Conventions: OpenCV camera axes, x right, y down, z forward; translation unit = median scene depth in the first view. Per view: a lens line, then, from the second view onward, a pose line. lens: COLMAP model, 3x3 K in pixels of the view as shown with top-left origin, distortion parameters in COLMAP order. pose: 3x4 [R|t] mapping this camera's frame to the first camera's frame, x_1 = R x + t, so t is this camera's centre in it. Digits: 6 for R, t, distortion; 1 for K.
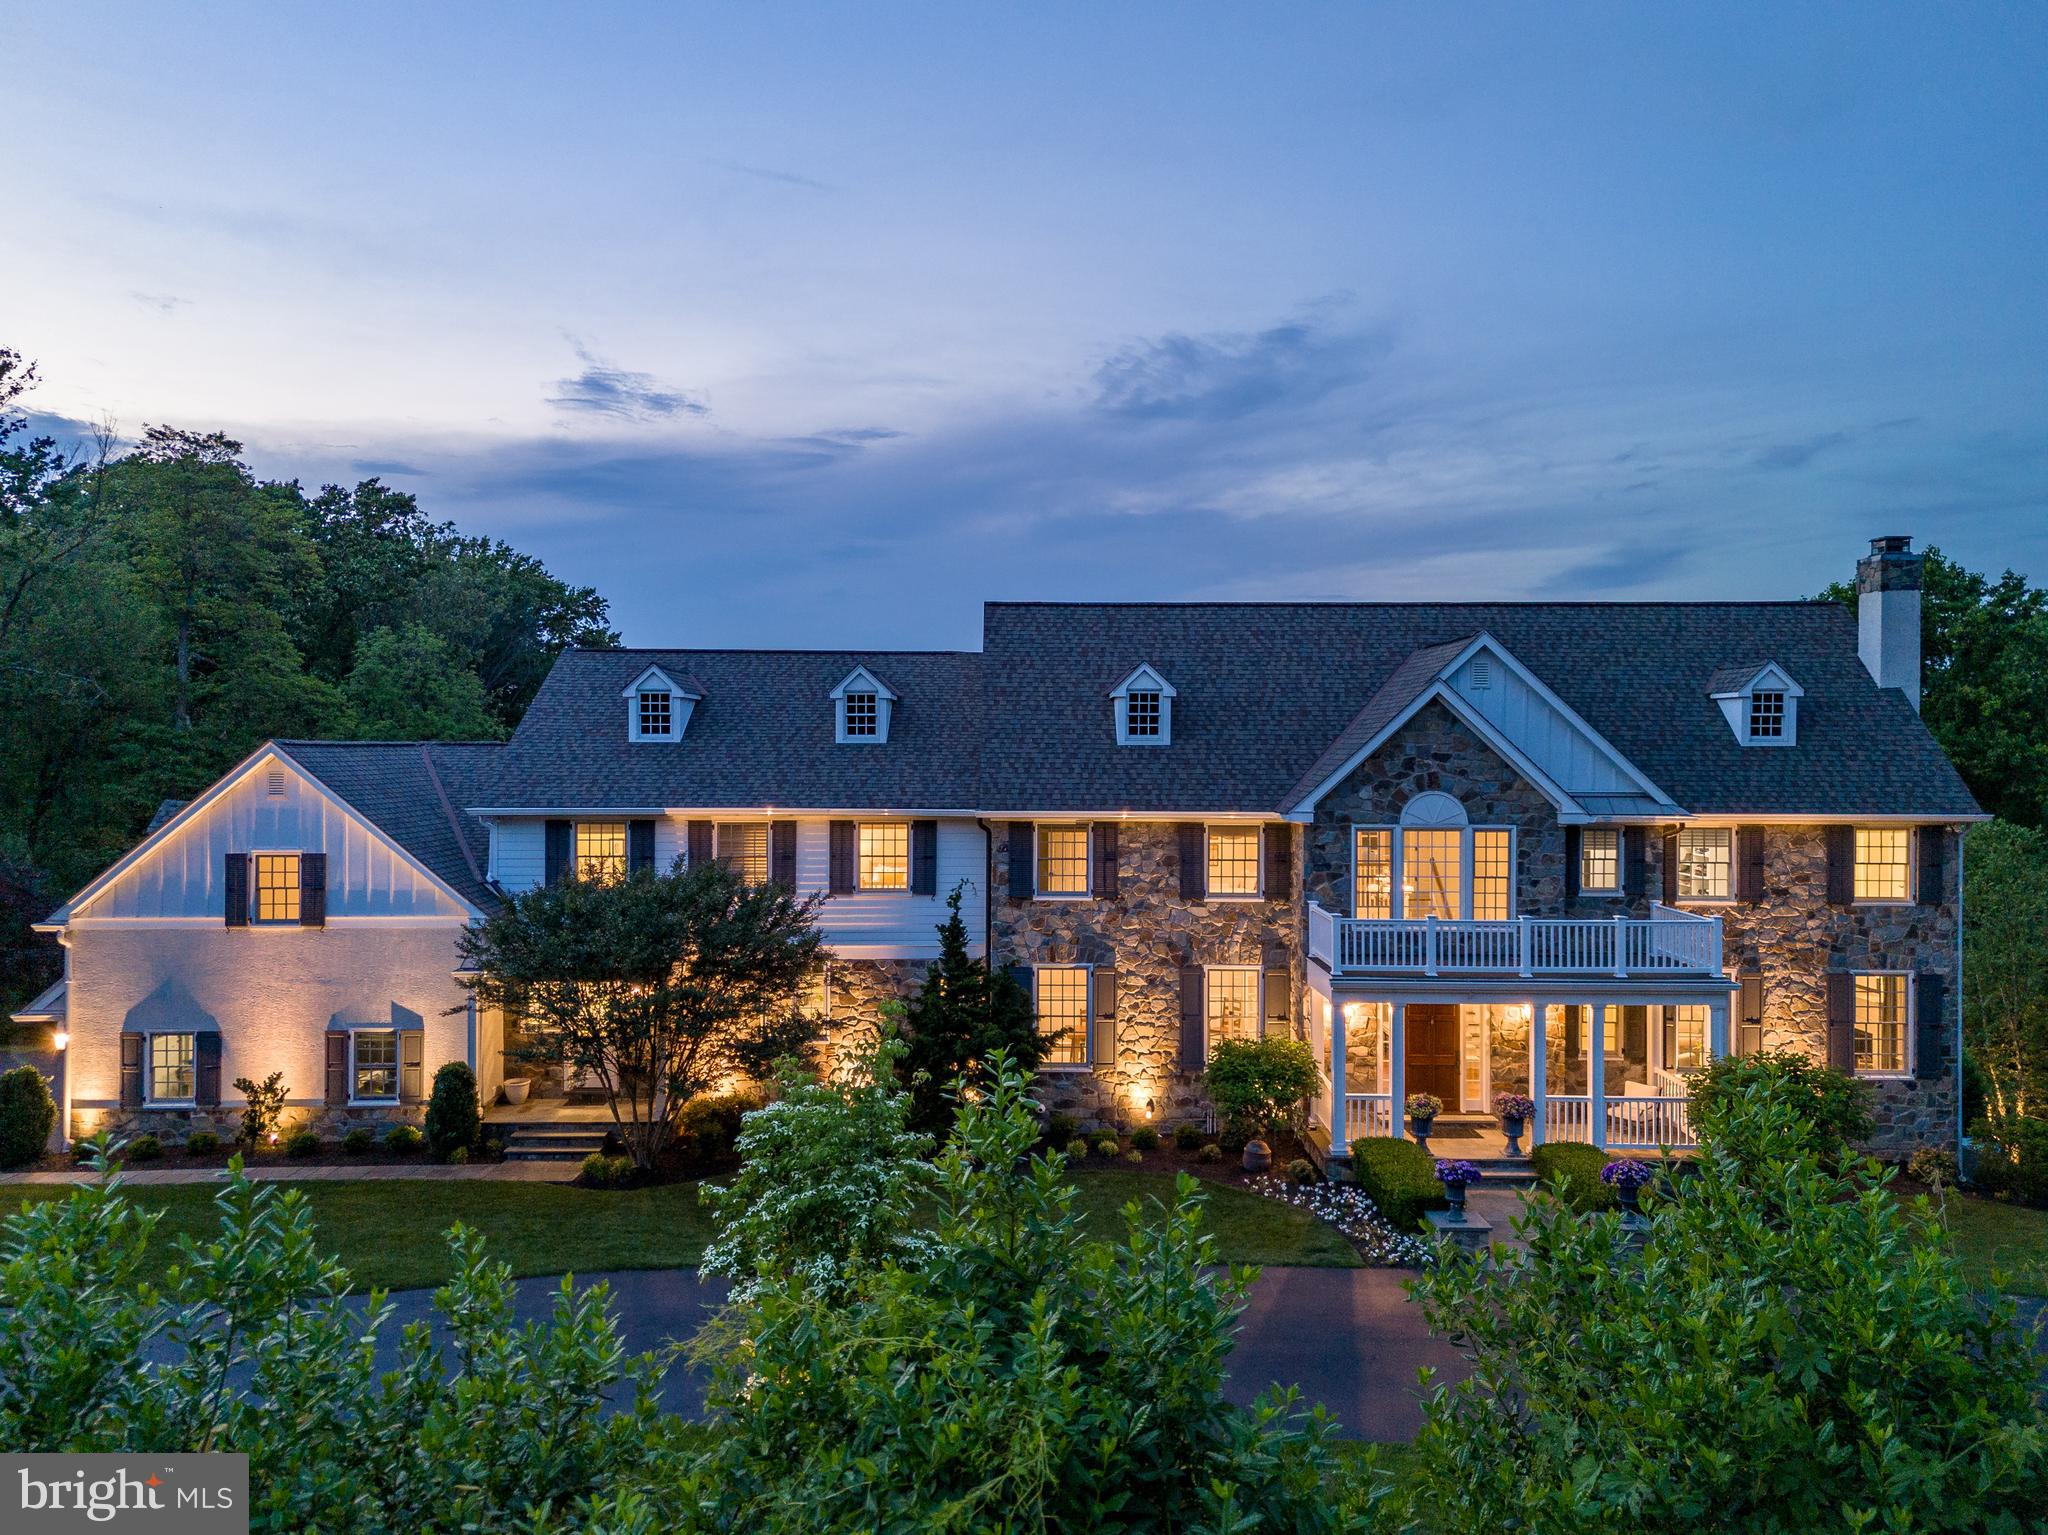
lens RADIAL K [[1457.6, 0, 1028.8], [0, 1457.6, 758.0], [0, 0, 1]] dist [0.101984, -0.086806]
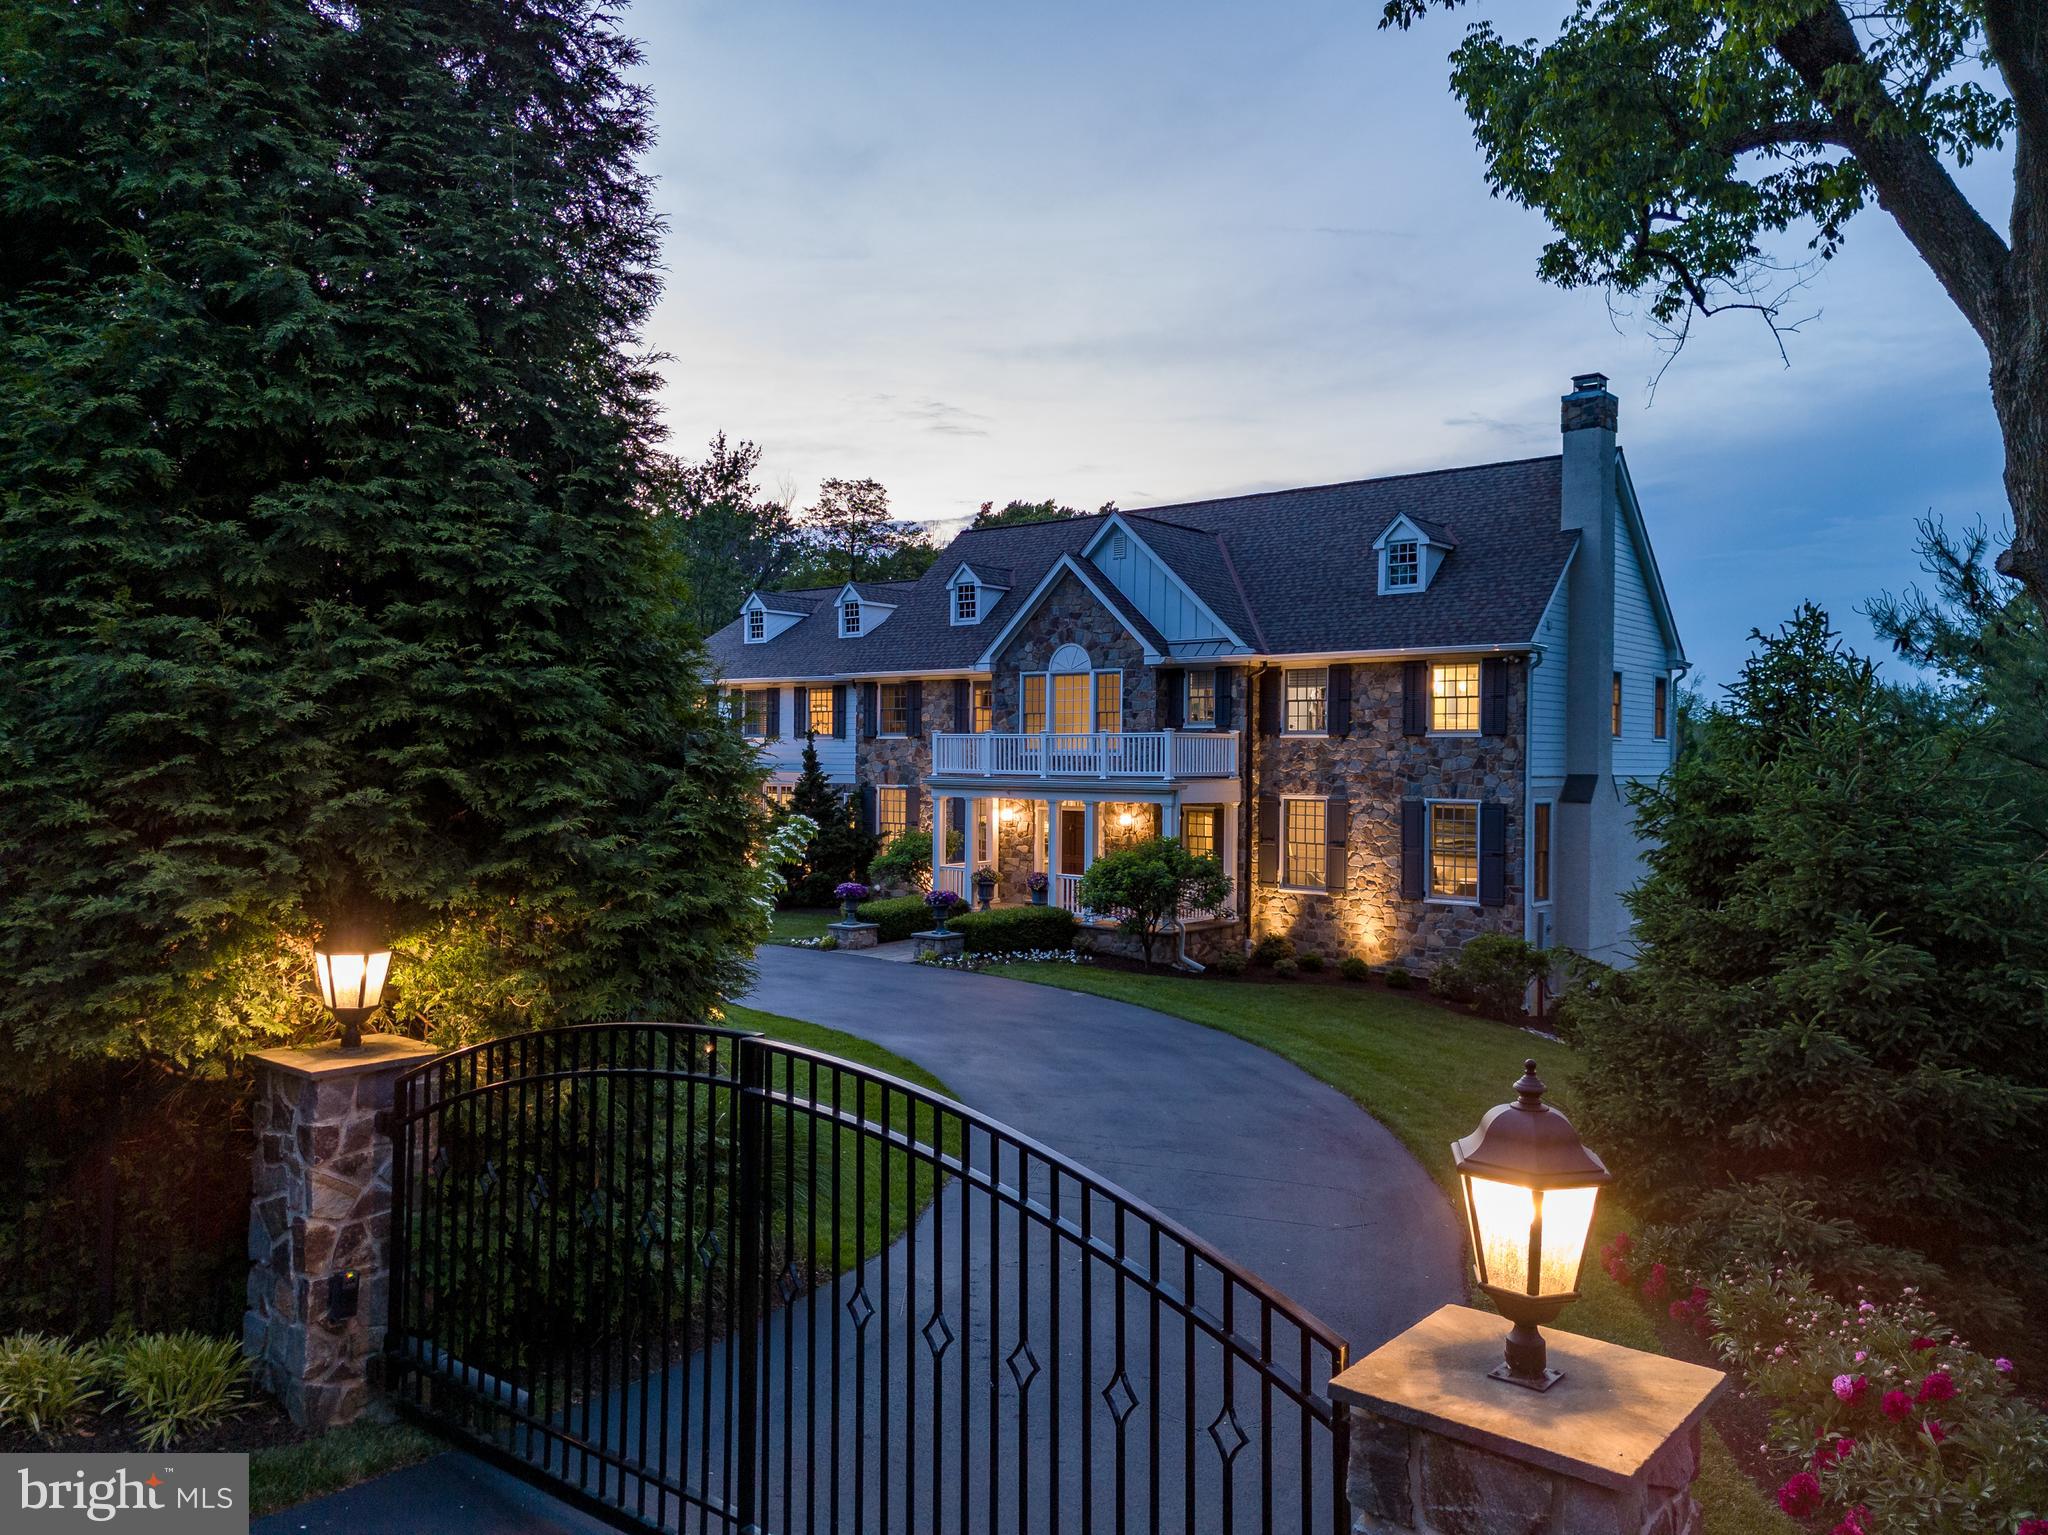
lens RADIAL K [[1457.6, 0, 1028.8], [0, 1457.6, 758.0], [0, 0, 1]] dist [0.101984, -0.086806]
pose [[0.770054, 0.003613, -0.637968, 0.998130], [-0.008098, 0.999959, -0.004112, 0.120338], [0.637927, 0.008333, 0.770052, 0.026169]]
